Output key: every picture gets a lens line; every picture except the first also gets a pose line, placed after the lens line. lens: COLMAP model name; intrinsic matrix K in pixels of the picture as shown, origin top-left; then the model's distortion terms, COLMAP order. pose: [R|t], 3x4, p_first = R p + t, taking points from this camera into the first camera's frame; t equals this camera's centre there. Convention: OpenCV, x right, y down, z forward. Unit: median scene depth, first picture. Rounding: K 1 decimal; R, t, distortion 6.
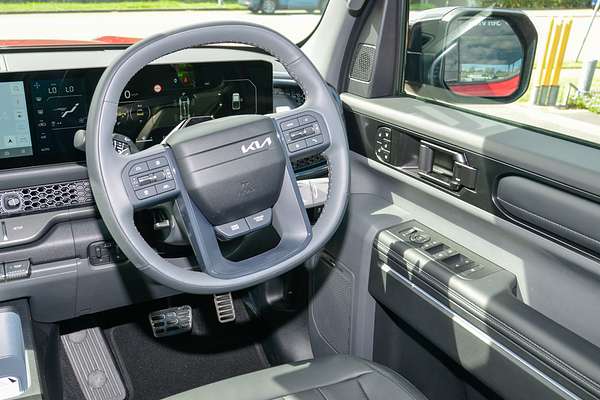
lens RADIAL K [[649.3, 0, 300.0], [0, 649.3, 200.0], [0, 0, 1]] dist [-0.017521, -0.020289]
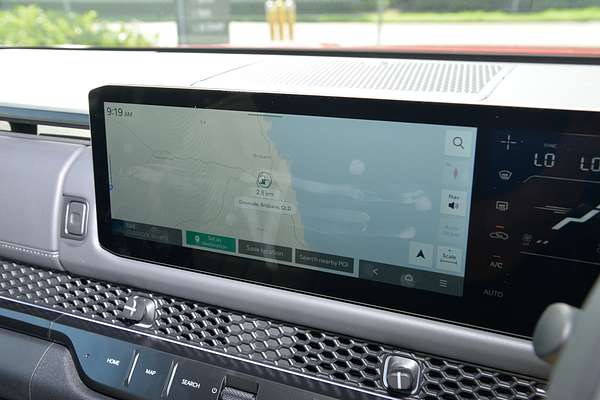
lens RADIAL K [[643.5, 0, 300.0], [0, 643.5, 200.0], [0, 0, 1]] dist [0.114133, 0.010872]
pose [[0.631946, 0.226026, -0.741320, -0.176692], [-0.244657, 0.965796, 0.085907, -0.143798], [0.735382, 0.127081, 0.665630, 0.630095]]
